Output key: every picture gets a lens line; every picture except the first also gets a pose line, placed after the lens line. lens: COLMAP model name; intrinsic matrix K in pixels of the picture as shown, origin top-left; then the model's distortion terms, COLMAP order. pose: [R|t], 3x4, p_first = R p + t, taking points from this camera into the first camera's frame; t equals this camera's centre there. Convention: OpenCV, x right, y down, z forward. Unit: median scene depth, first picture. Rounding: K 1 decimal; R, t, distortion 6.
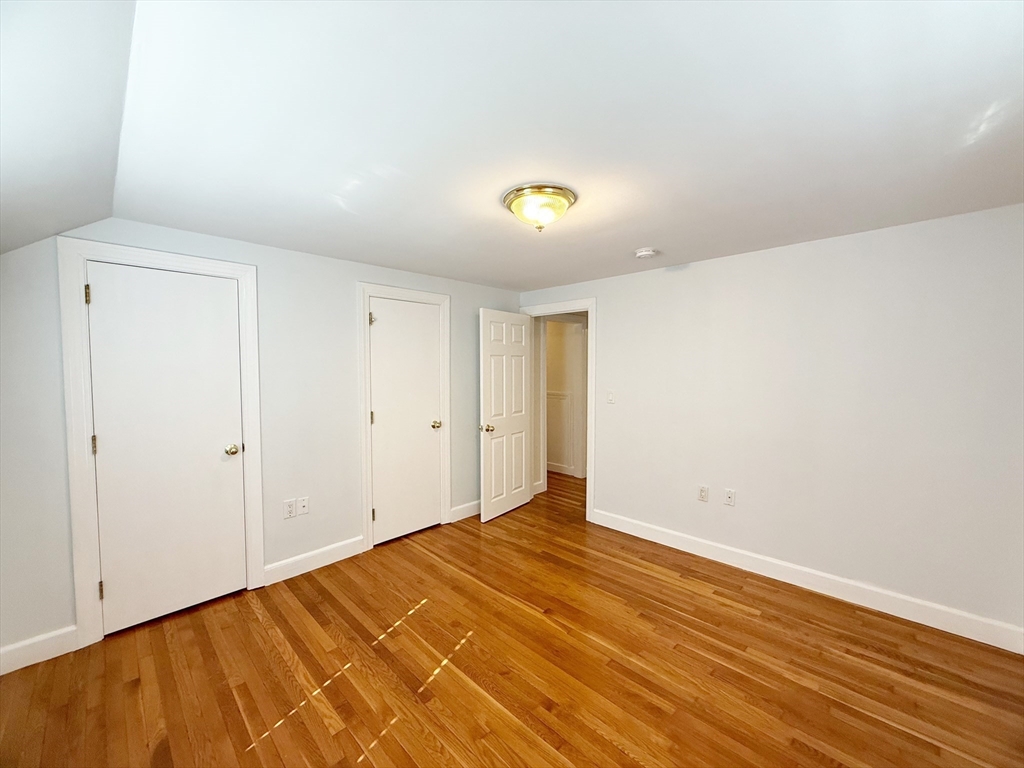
lens RADIAL K [[407.6, 0, 510.8], [0, 407.6, 380.4], [0, 0, 1]] dist [-0.002242, 0.000381]
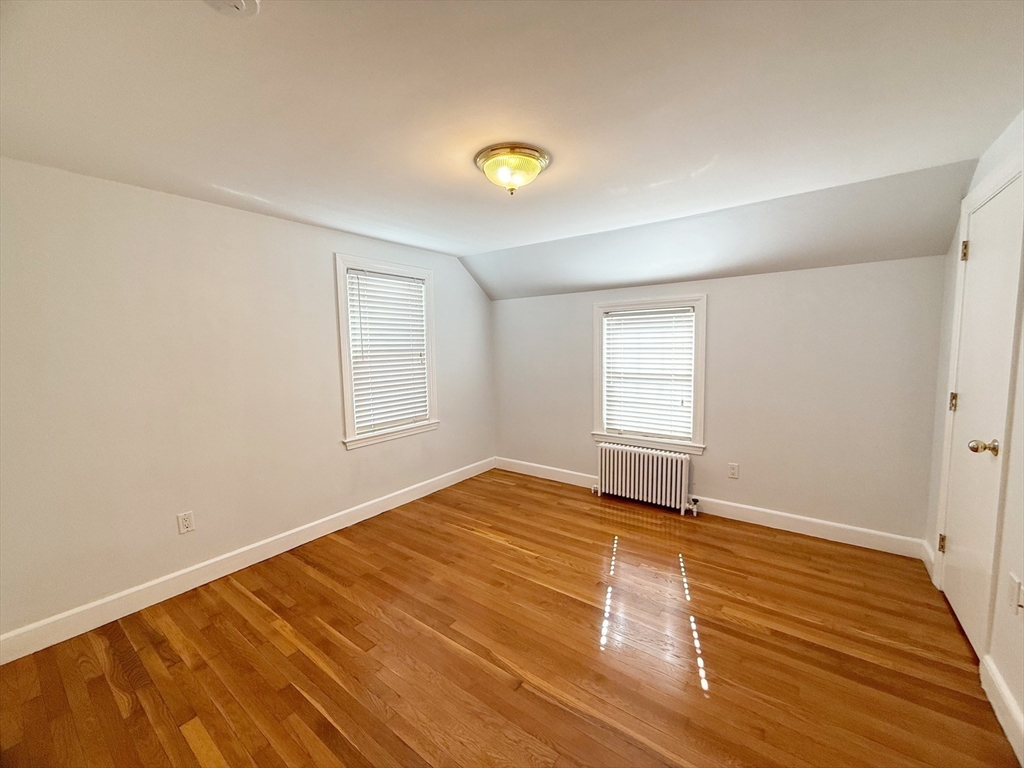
lens RADIAL K [[407.6, 0, 505.8], [0, 407.6, 386.8], [0, 0, 1]] dist [-0.002242, 0.000381]
pose [[-0.991855, 0.035954, -0.122194, 0.194653], [0.019357, 0.990739, 0.134390, -0.032013], [0.125894, 0.130930, -0.983366, 1.799755]]
